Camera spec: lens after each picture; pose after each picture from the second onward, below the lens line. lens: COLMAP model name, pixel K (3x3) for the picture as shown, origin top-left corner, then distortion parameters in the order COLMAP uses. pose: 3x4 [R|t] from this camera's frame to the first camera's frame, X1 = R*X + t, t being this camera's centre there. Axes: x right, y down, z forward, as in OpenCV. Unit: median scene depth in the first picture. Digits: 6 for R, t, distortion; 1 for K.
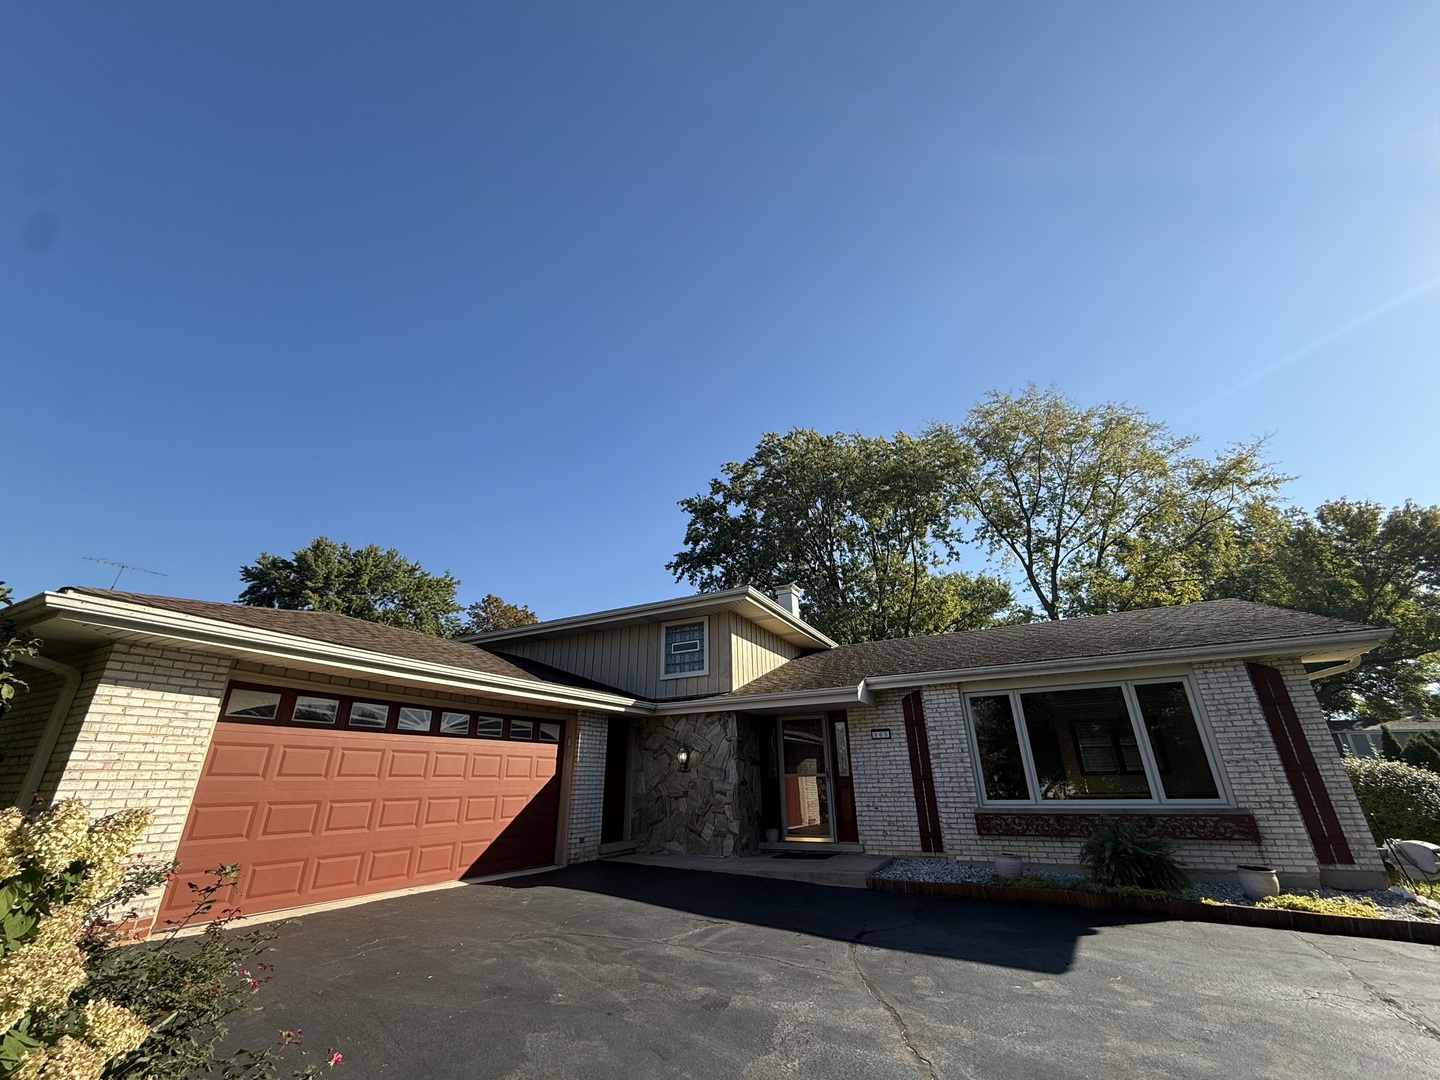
lens RADIAL K [[573.7, 0, 720.0], [0, 573.7, 540.0], [0, 0, 1]] dist [-0.001541, -0.000036]
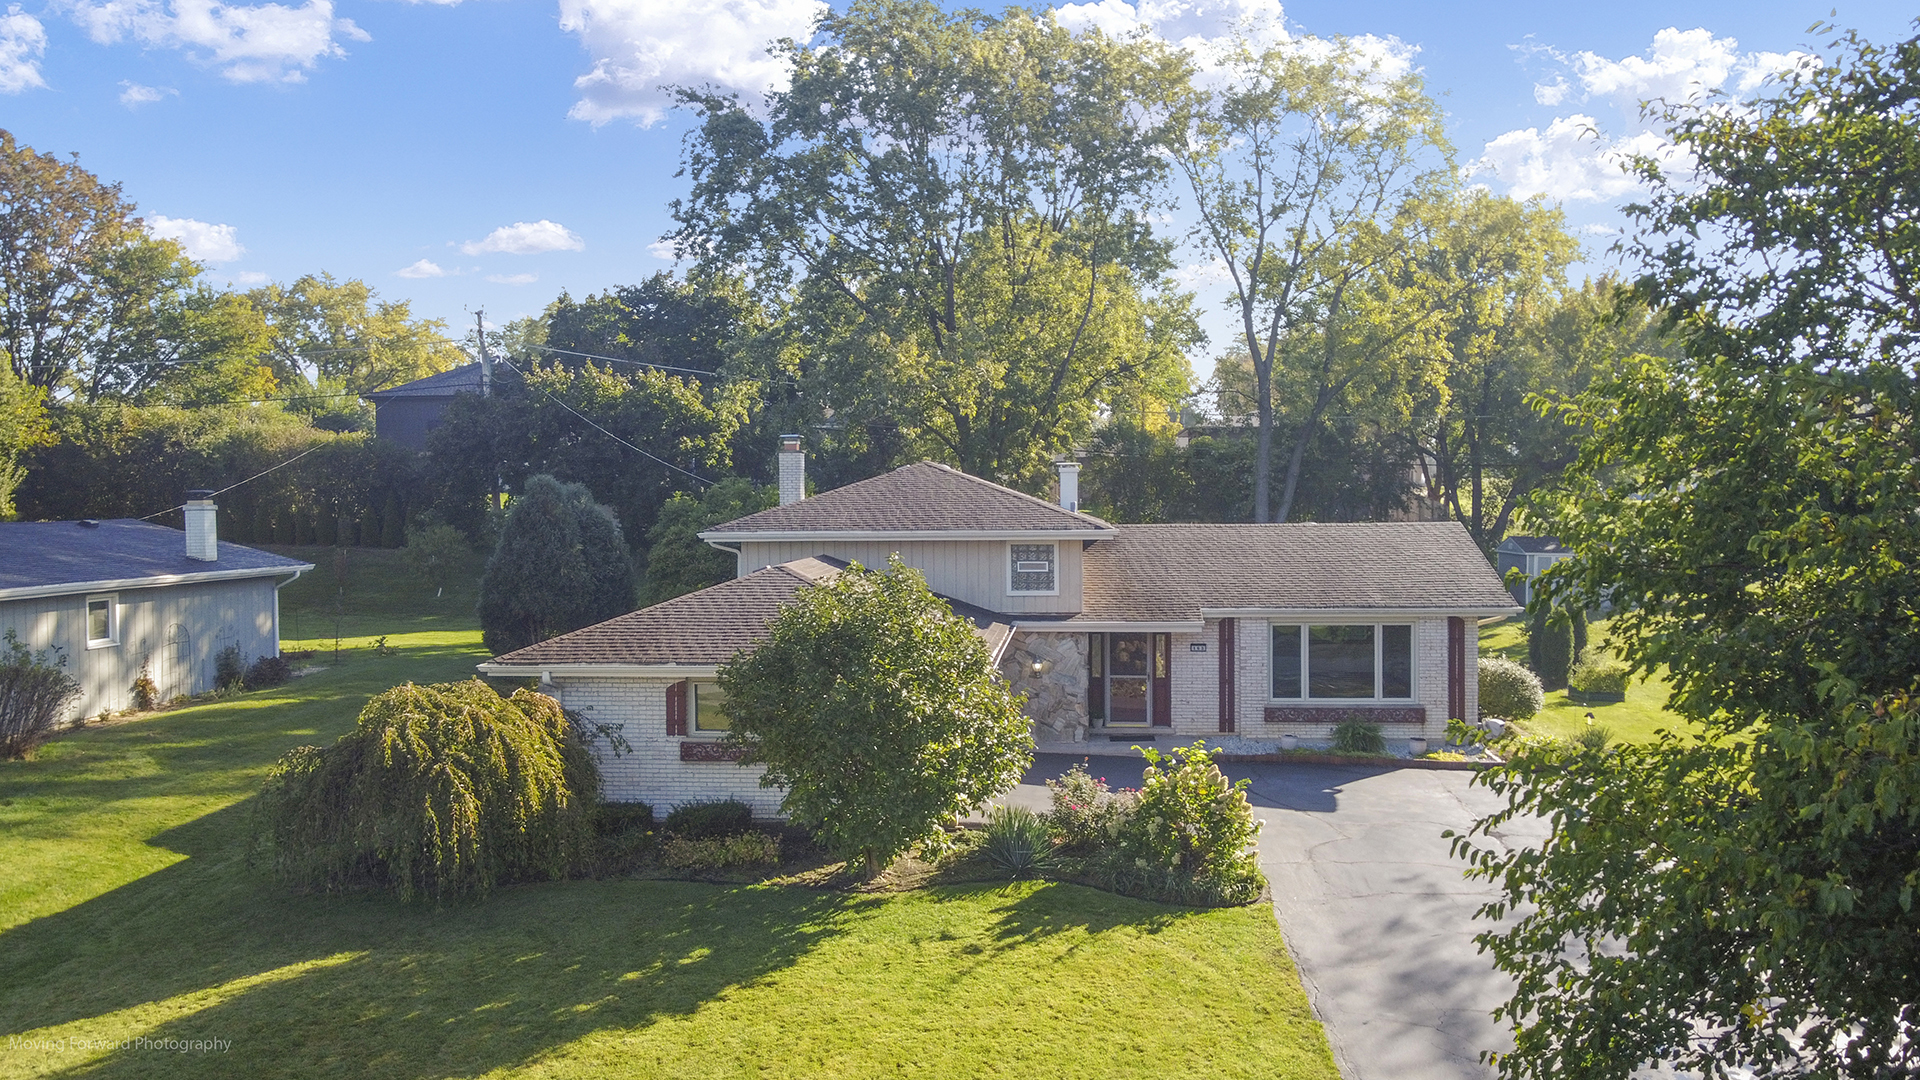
lens RADIAL K [[1414.5, 0, 960.0], [0, 1414.5, 540.0], [0, 0, 1]] dist [0.000986, 0.000812]
pose [[0.926294, 0.002067, 0.376795, -1.352902], [-0.153768, 0.915002, 0.372997, -0.937486], [-0.343997, -0.403444, 0.847879, -1.317010]]
